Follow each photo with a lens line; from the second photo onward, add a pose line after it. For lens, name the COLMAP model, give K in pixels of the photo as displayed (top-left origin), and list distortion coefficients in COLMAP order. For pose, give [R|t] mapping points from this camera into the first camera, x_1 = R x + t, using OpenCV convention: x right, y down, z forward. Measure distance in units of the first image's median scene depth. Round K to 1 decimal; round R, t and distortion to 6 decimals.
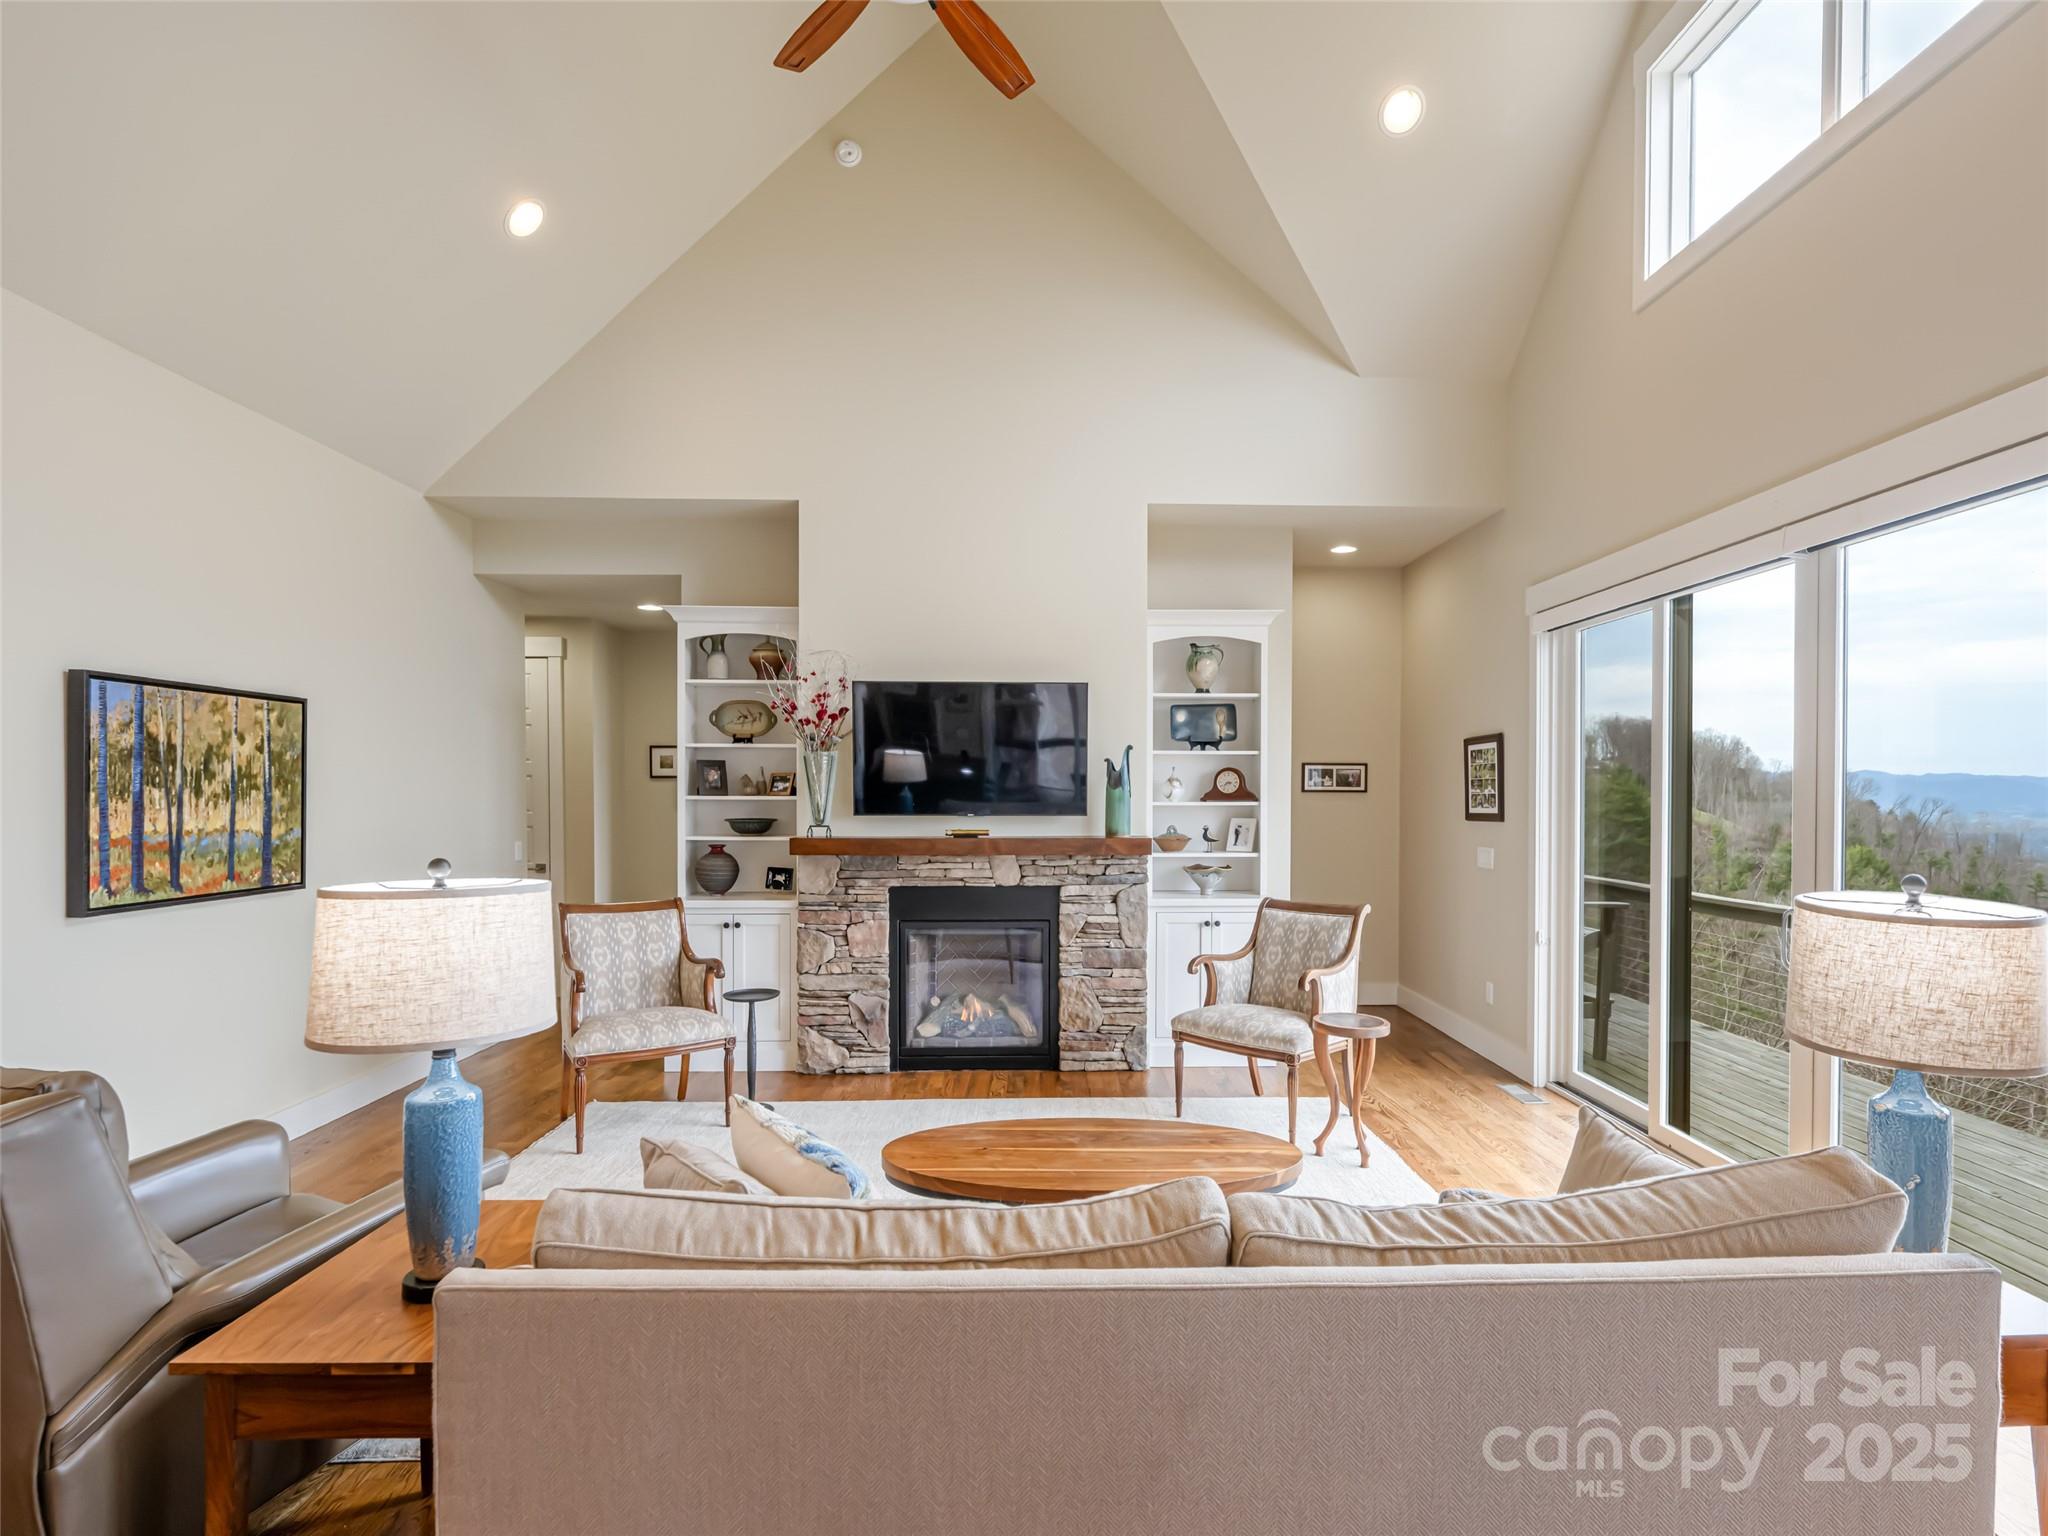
lens RADIAL K [[917.4, 0, 1172.5], [0, 917.4, 786.3], [0, 0, 1]] dist [0.009451, -0.000977]
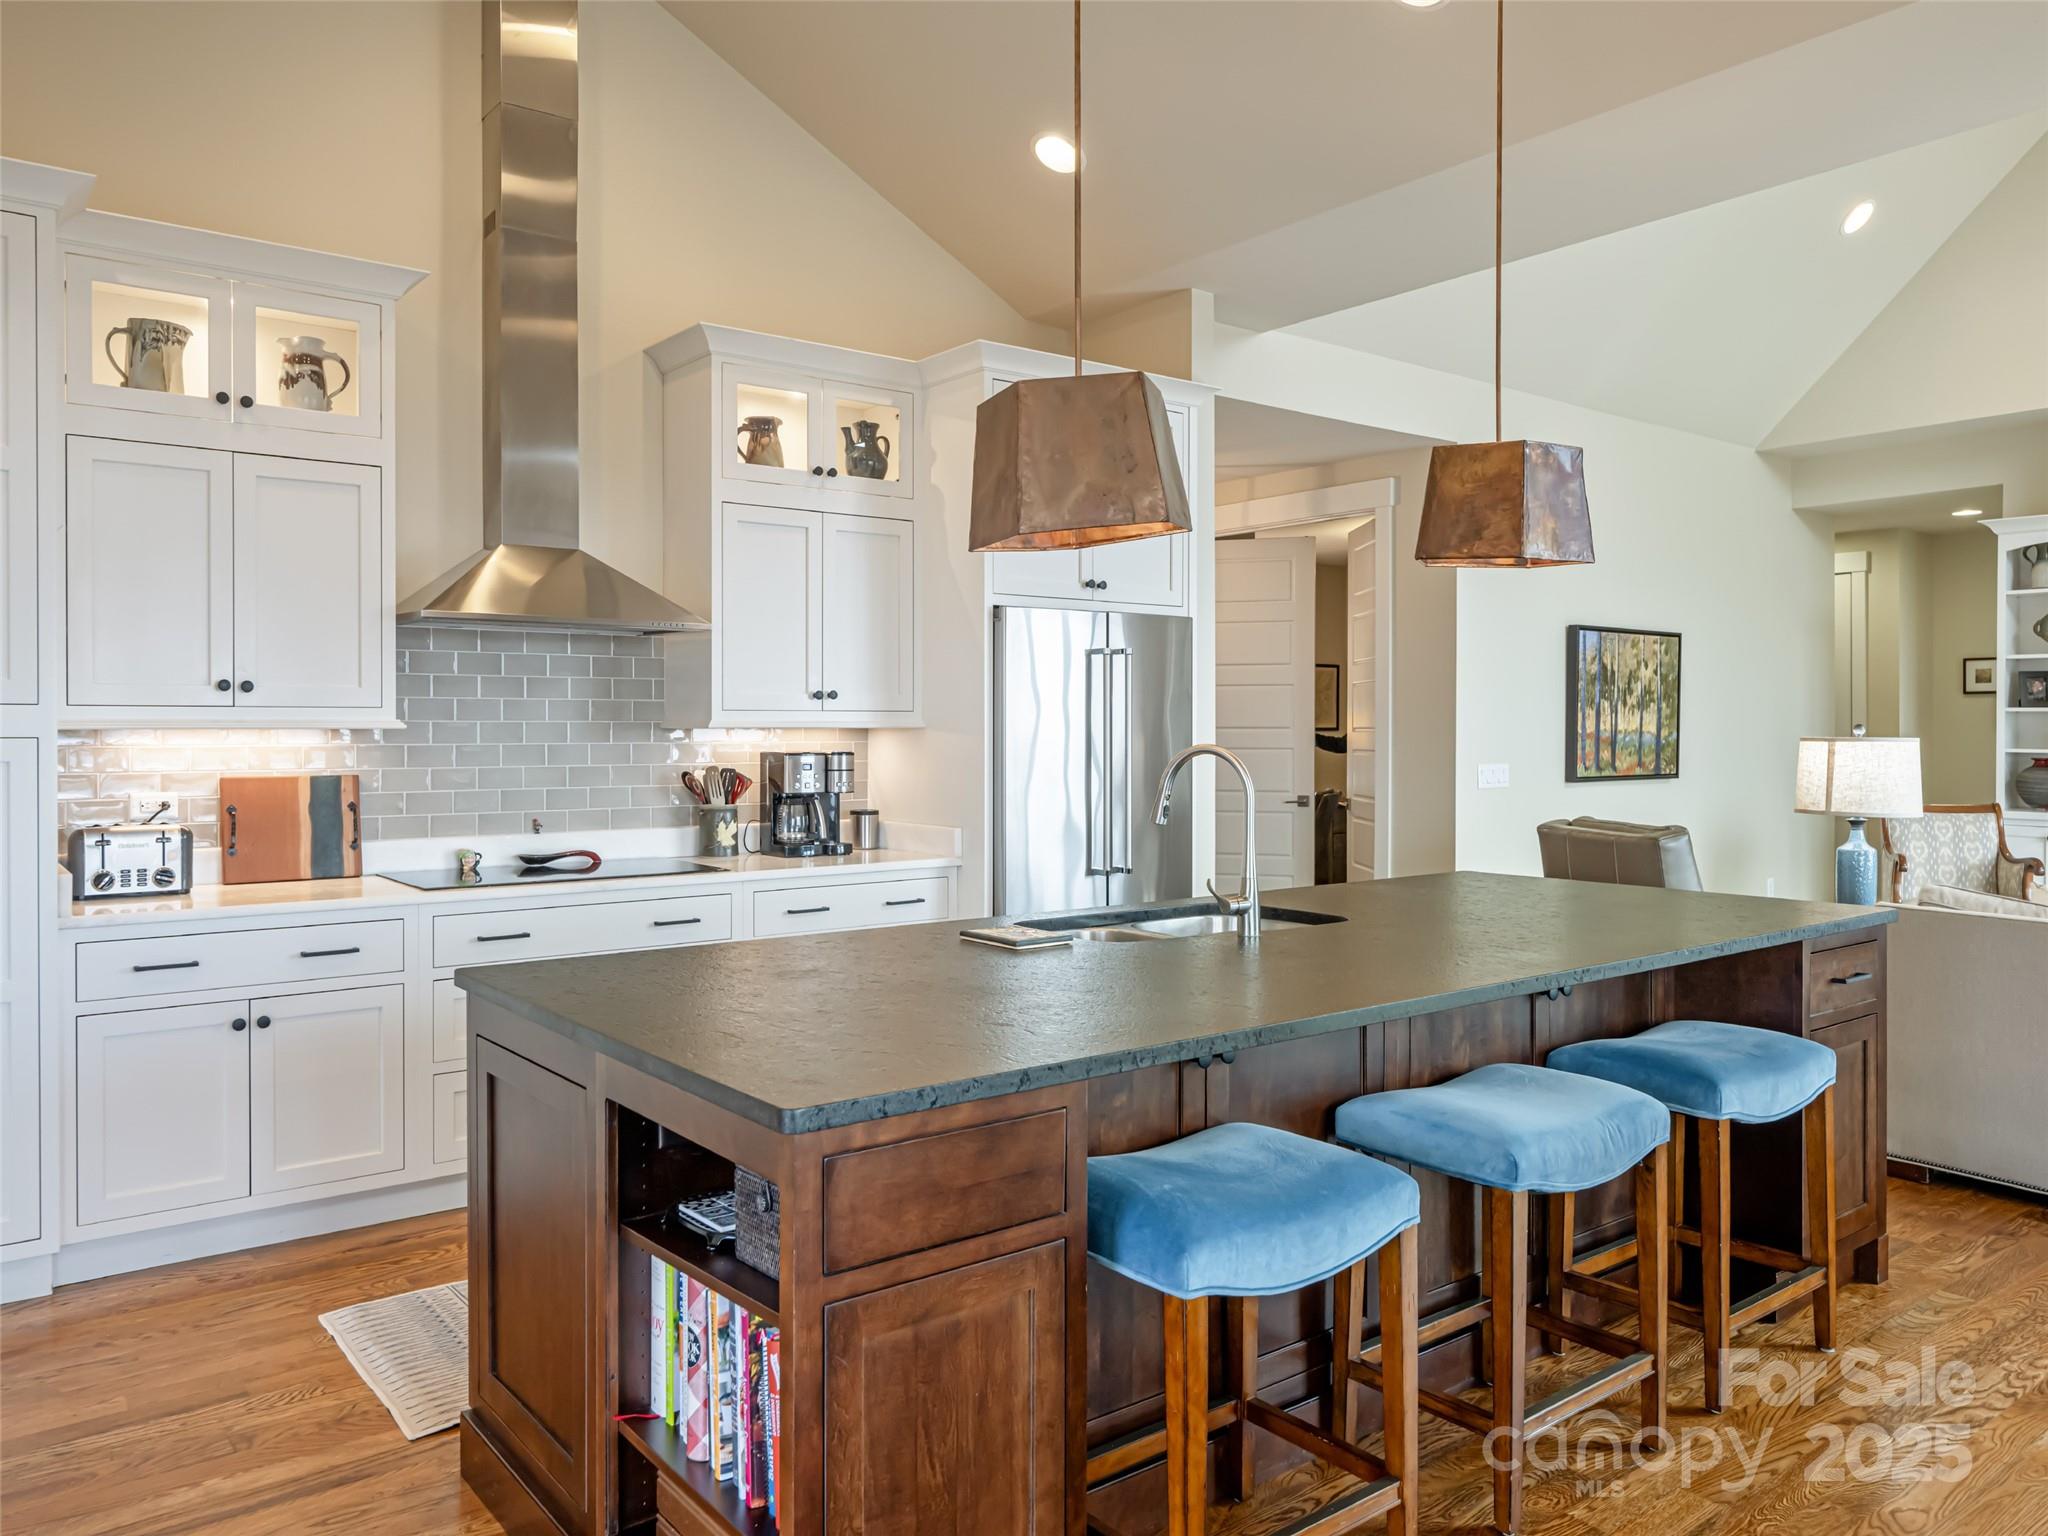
lens RADIAL K [[1534.9, 0, 767.8], [0, 1534.9, 736.9], [0, 0, 1]] dist [-0.006057, 0.000181]
pose [[0.388817, 0.008720, -0.921274, 0.567440], [-0.003915, 0.999962, 0.007812, 0.040616], [0.921307, 0.000570, 0.388836, -1.049671]]
